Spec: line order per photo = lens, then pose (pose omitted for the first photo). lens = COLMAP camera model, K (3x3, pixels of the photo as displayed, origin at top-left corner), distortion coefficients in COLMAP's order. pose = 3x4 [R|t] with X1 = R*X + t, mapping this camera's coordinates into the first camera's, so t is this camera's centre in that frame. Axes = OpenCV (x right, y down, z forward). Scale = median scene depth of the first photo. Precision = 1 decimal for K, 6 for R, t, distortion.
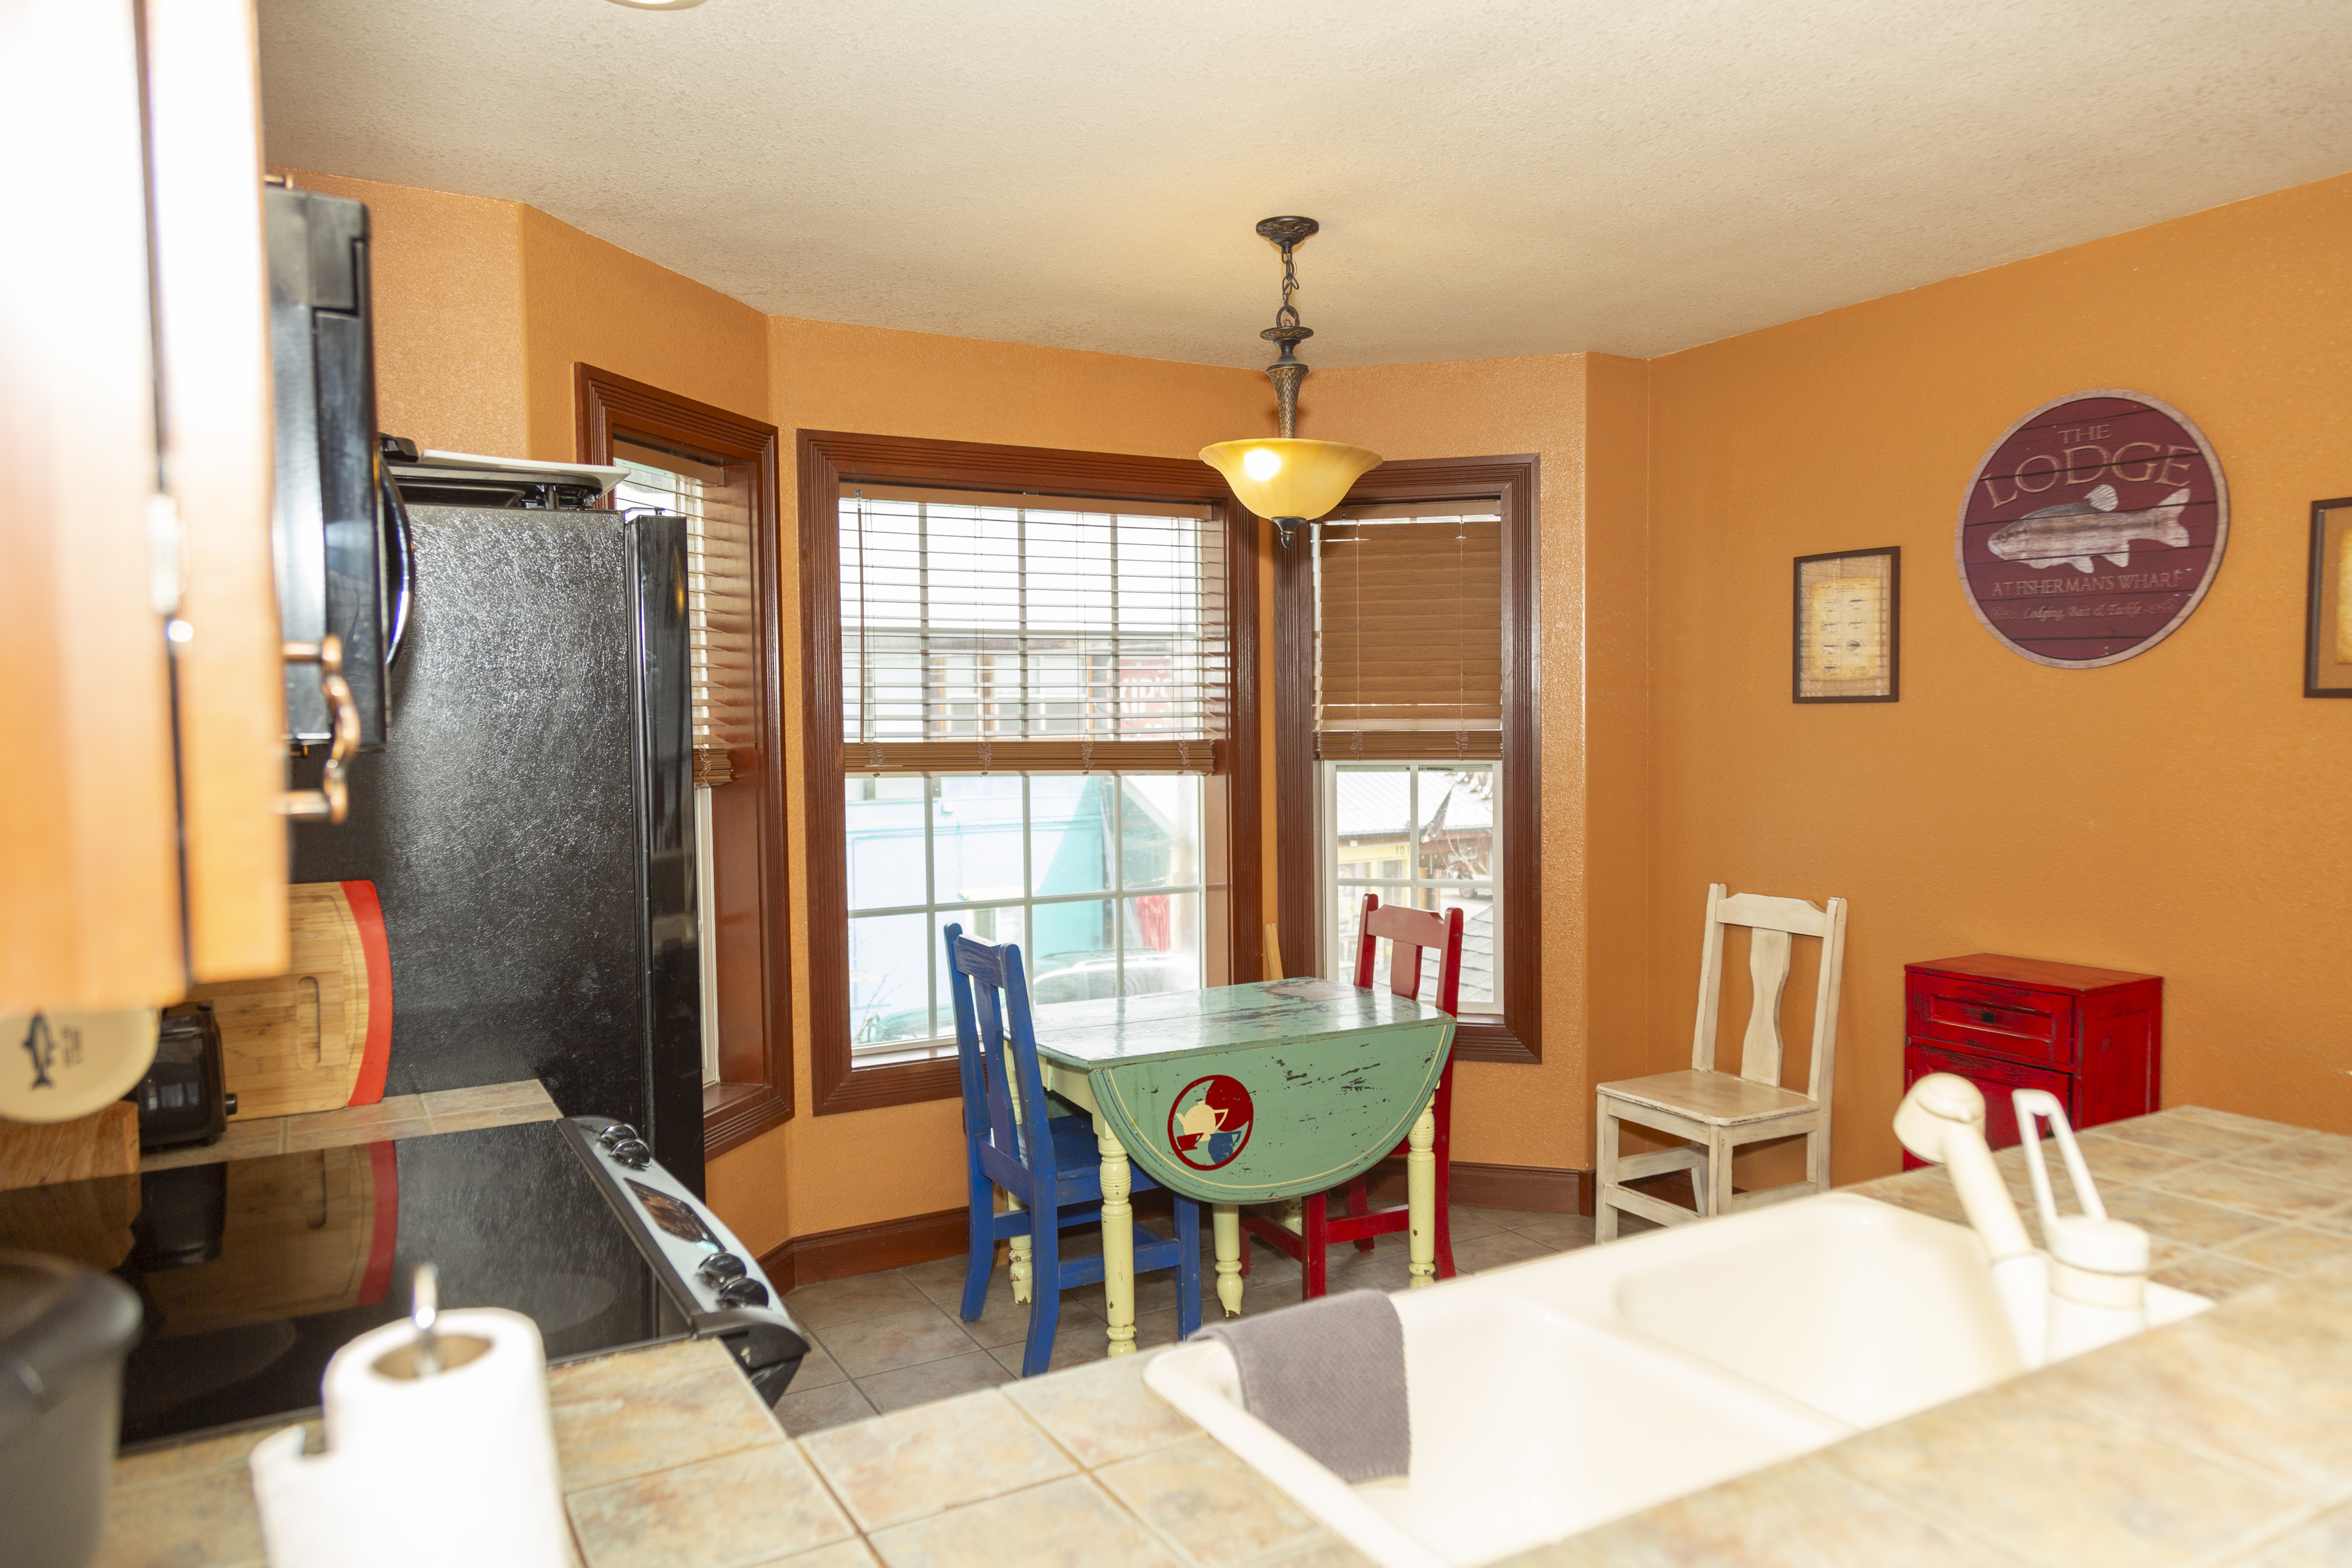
lens RADIAL K [[1550.1, 0, 1176.0], [0, 1550.1, 784.0], [0, 0, 1]] dist [0.002745, -0.000704]
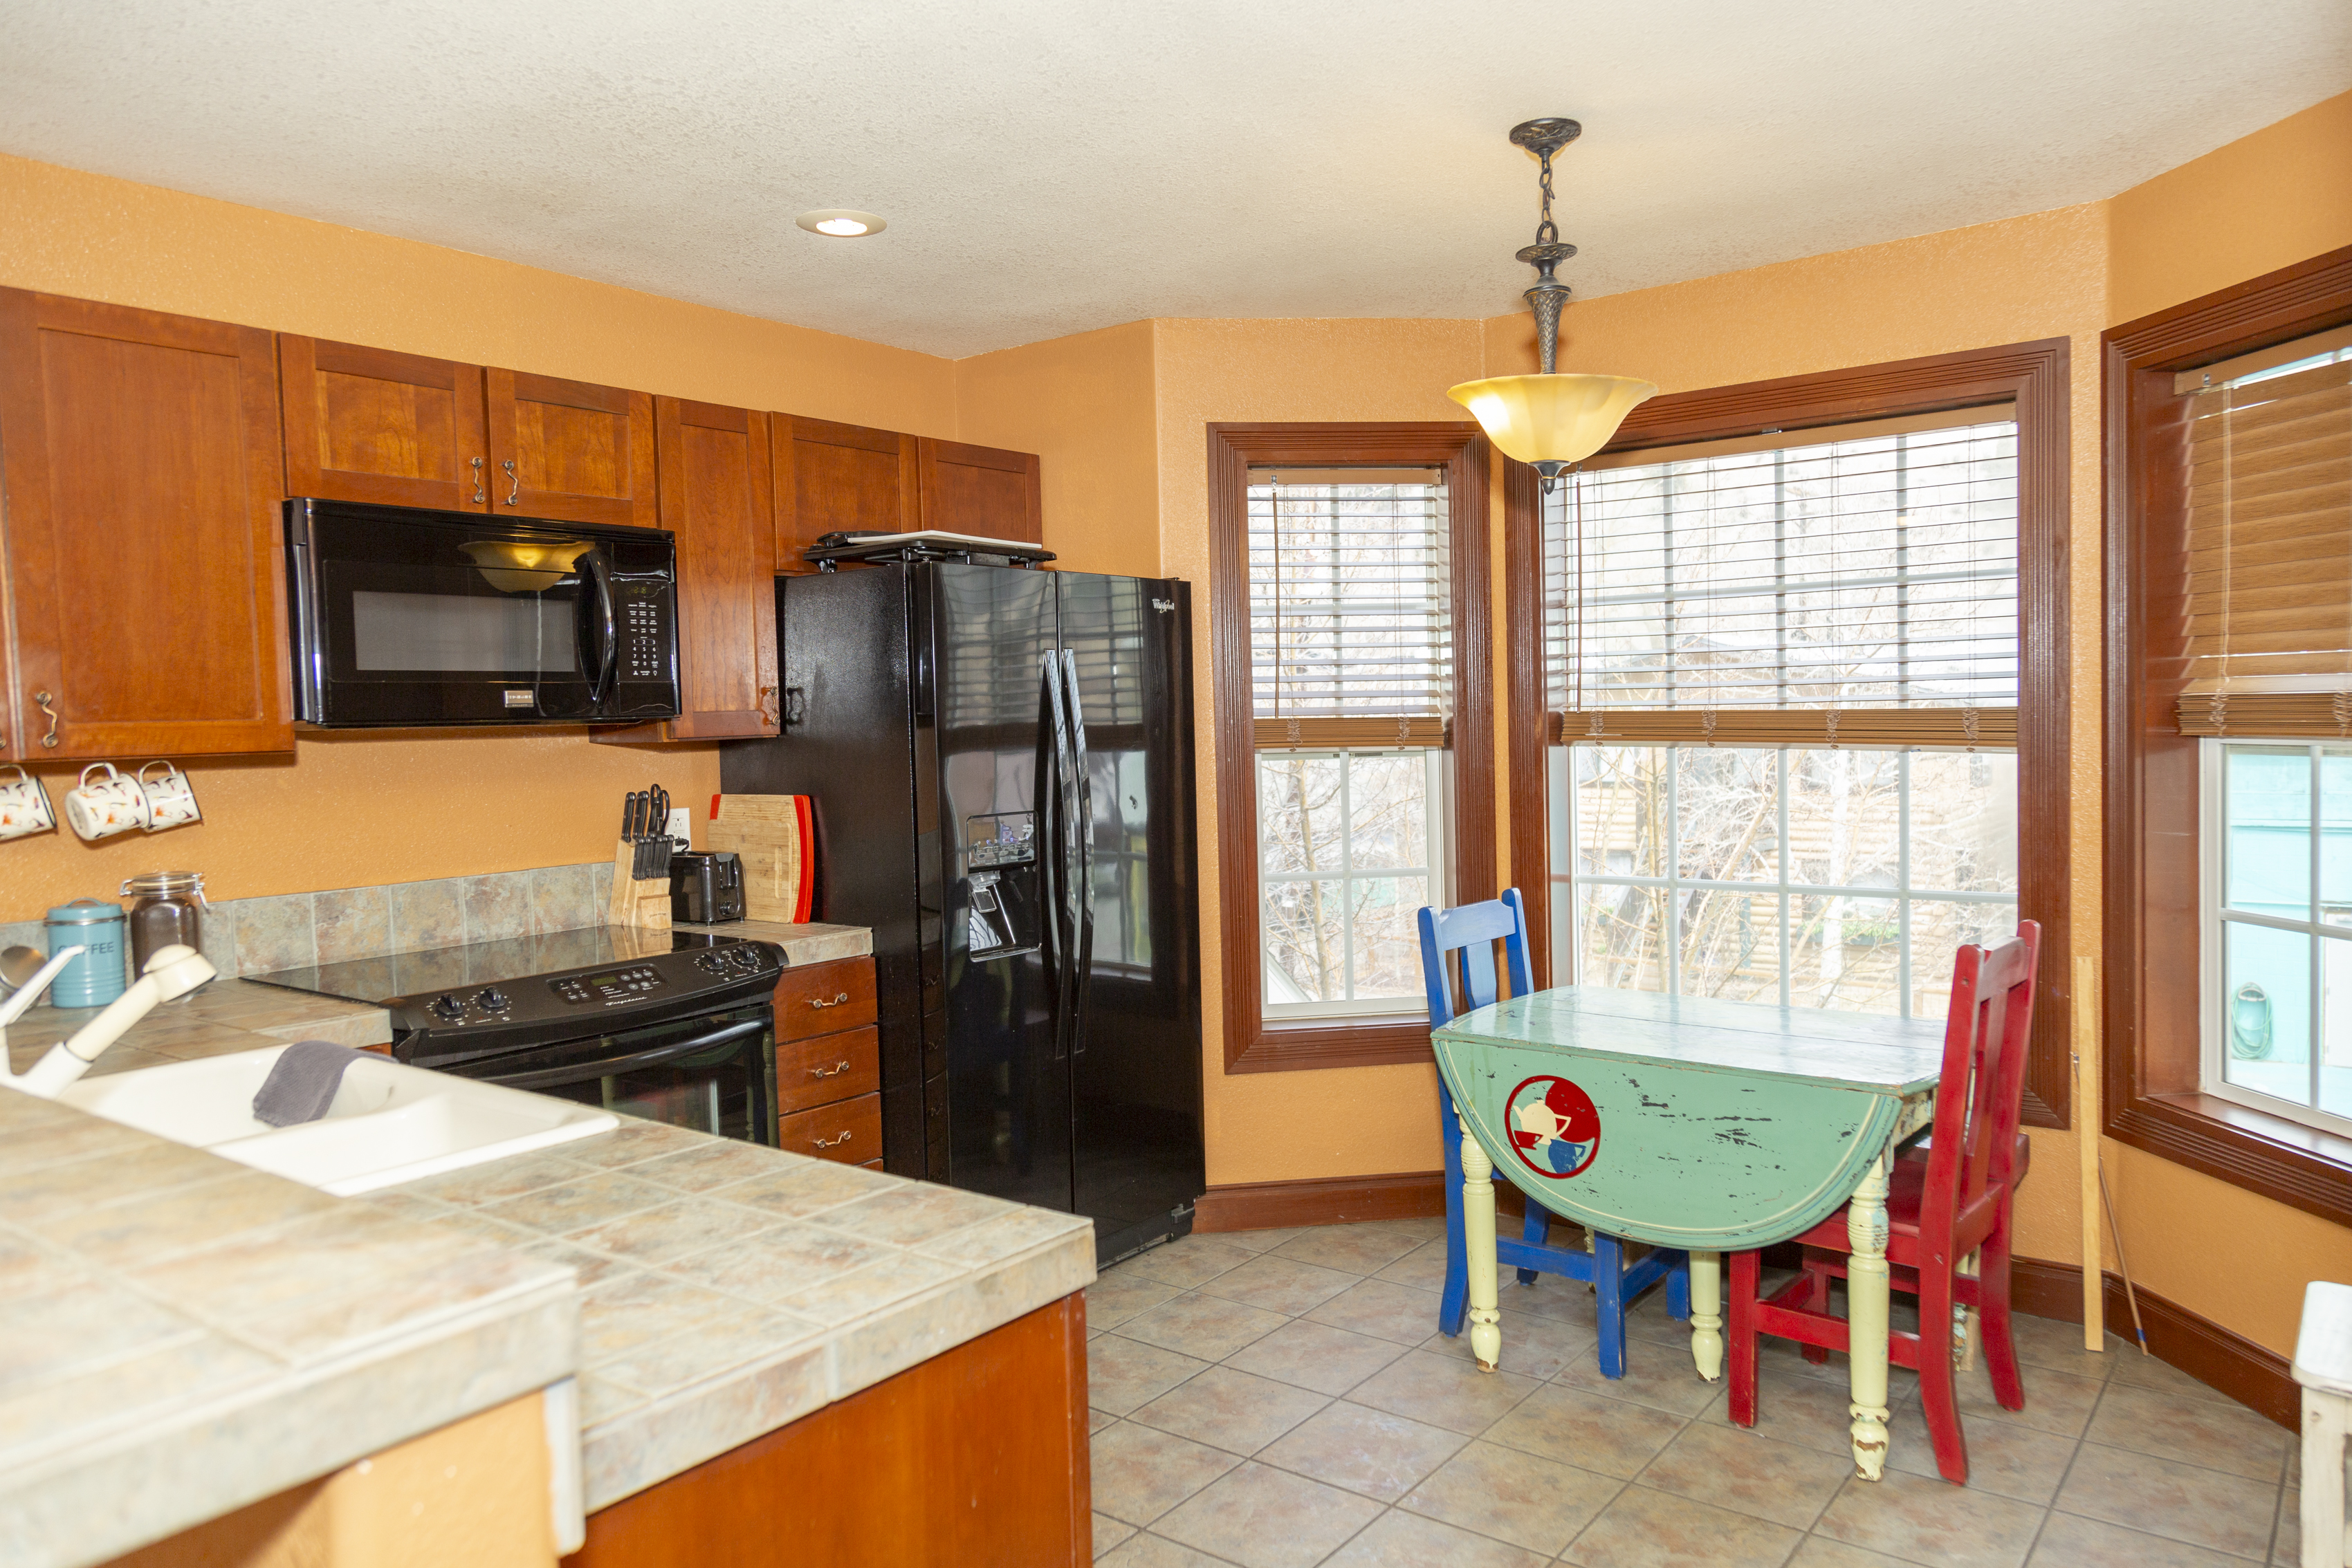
lens RADIAL K [[1570.9, 0, 1234.3], [0, 1570.9, 784.3], [0, 0, 1]] dist [0.013595, 0.002342]
pose [[0.411769, 0.042710, -0.910287, 0.685278], [-0.020905, 0.999081, 0.037419, -0.013667], [0.911048, 0.003621, 0.412284, 0.385677]]
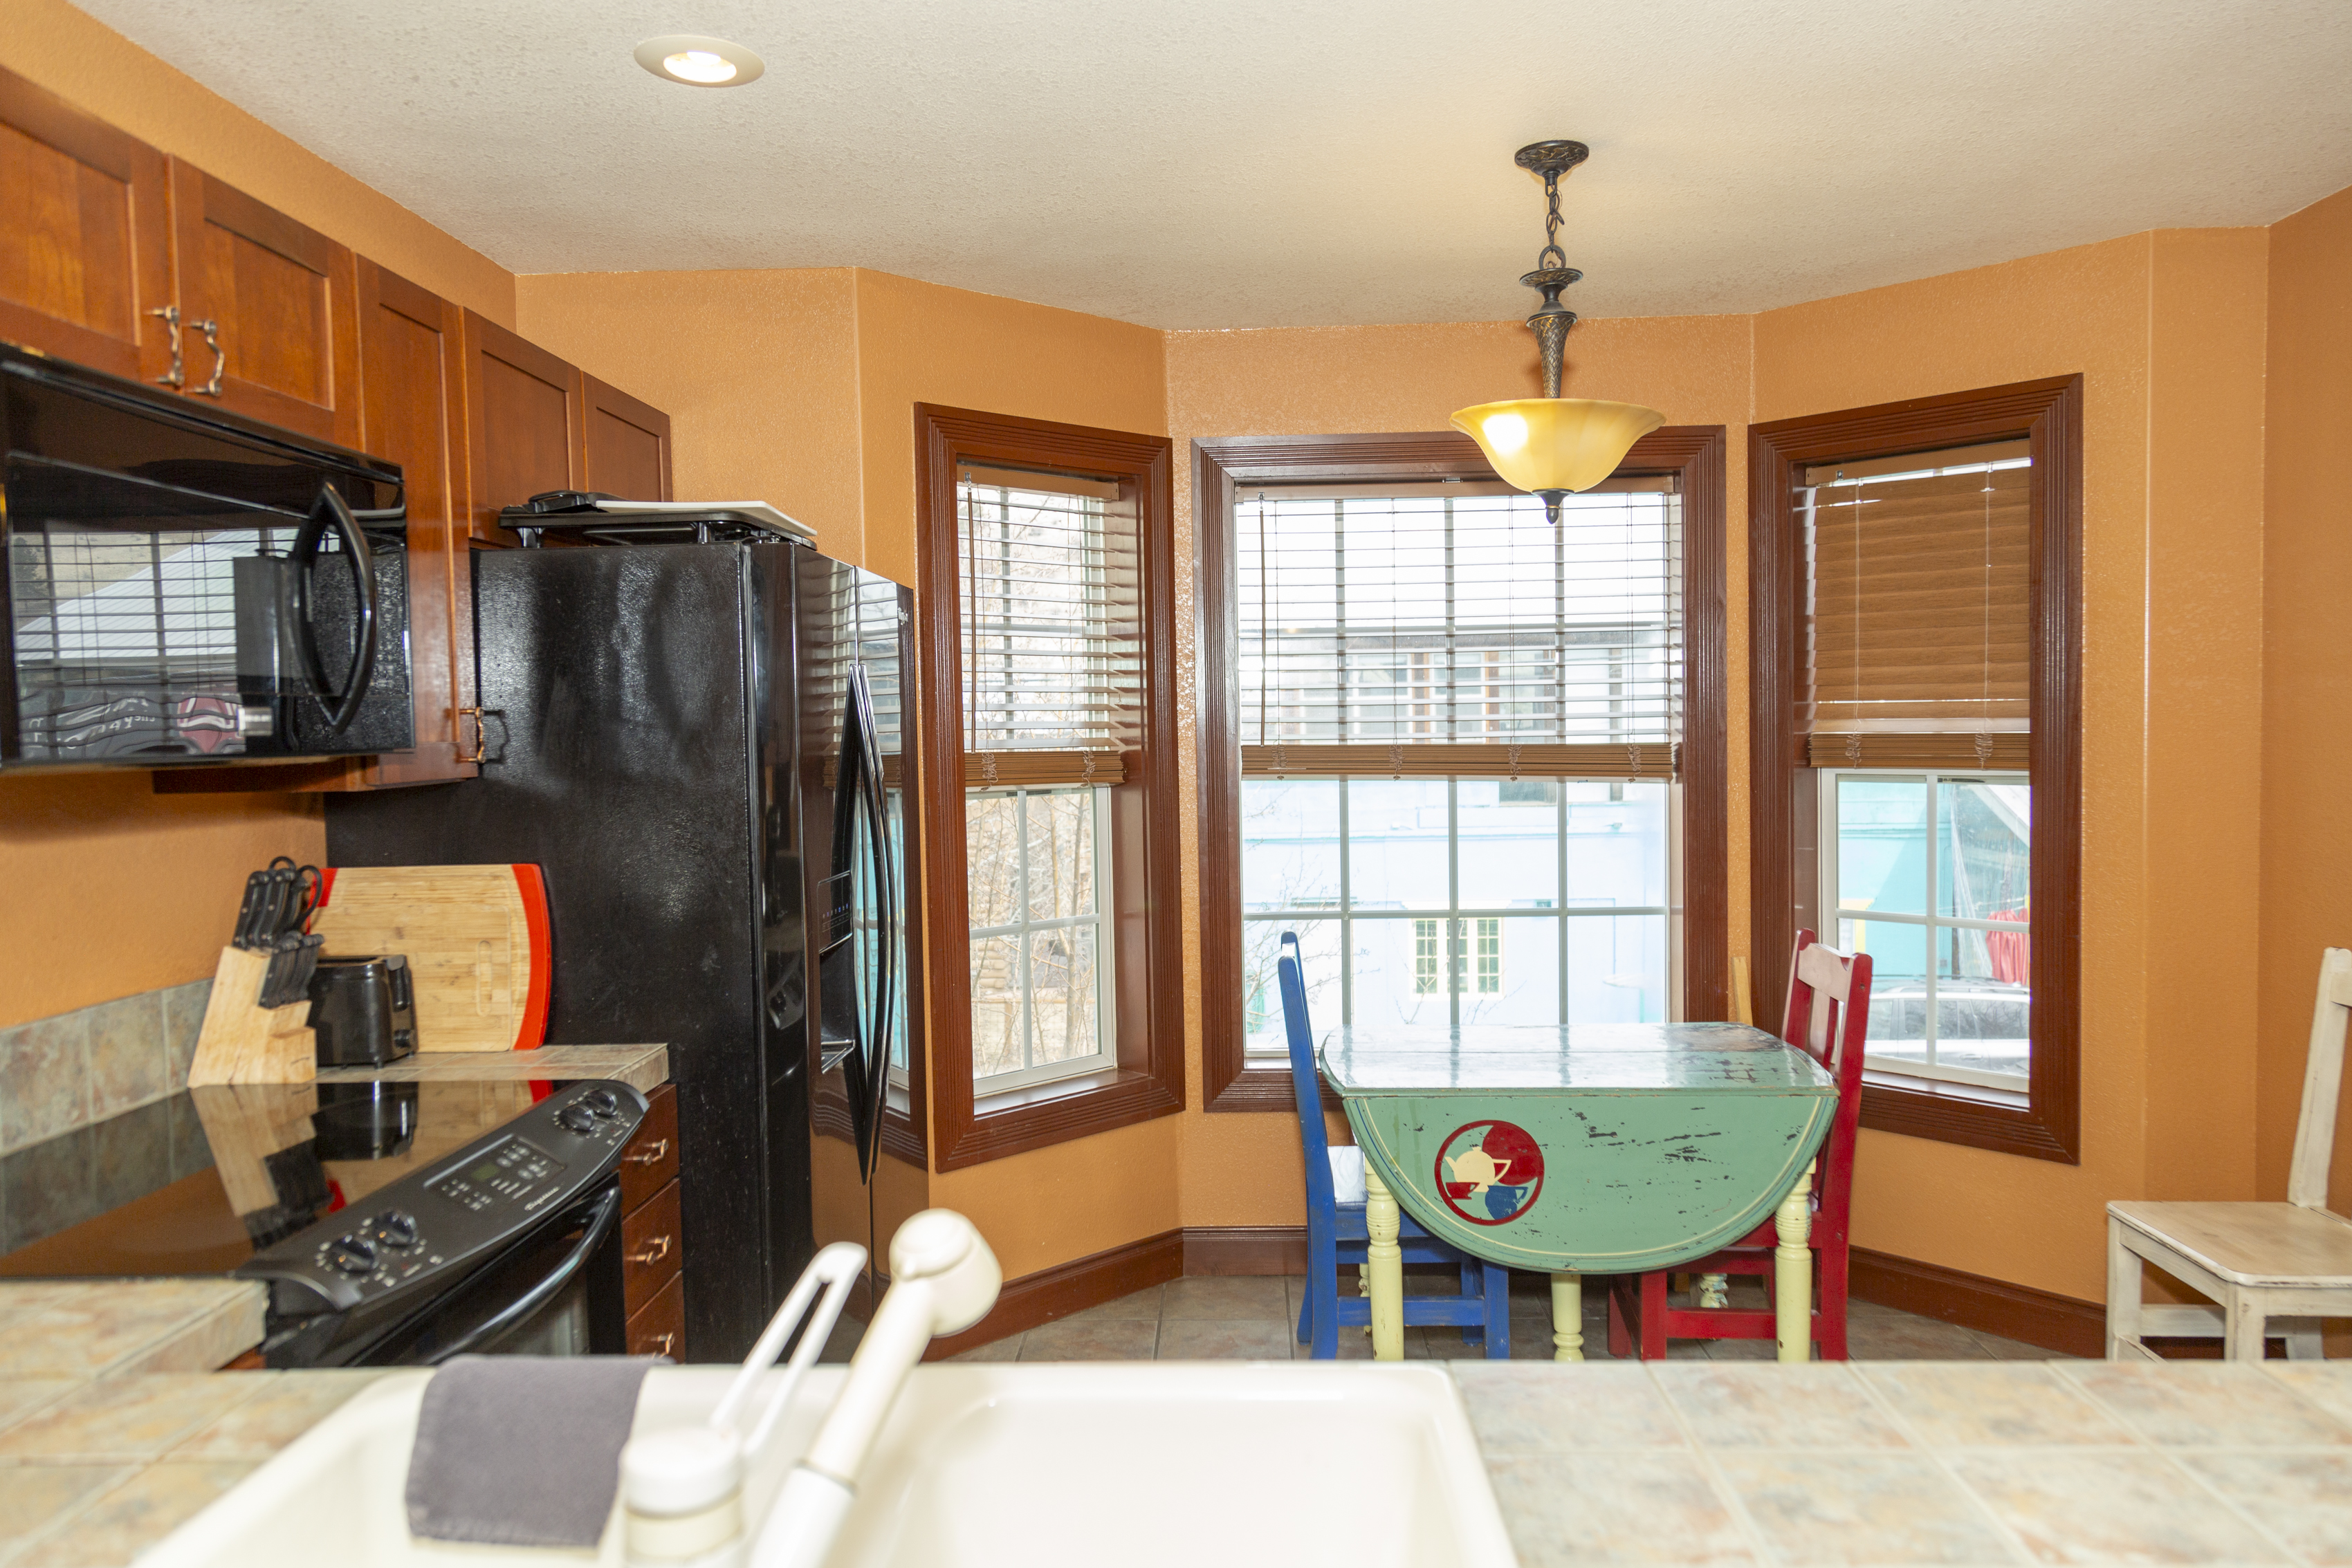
lens RADIAL K [[1556.9, 0, 1201.4], [0, 1556.9, 791.7], [0, 0, 1]] dist [0.011703, 0.006442]
pose [[0.859062, 0.018912, -0.511522, 0.293254], [-0.015249, 0.999819, 0.011356, -0.008229], [0.511644, -0.001956, 0.859195, 0.122940]]
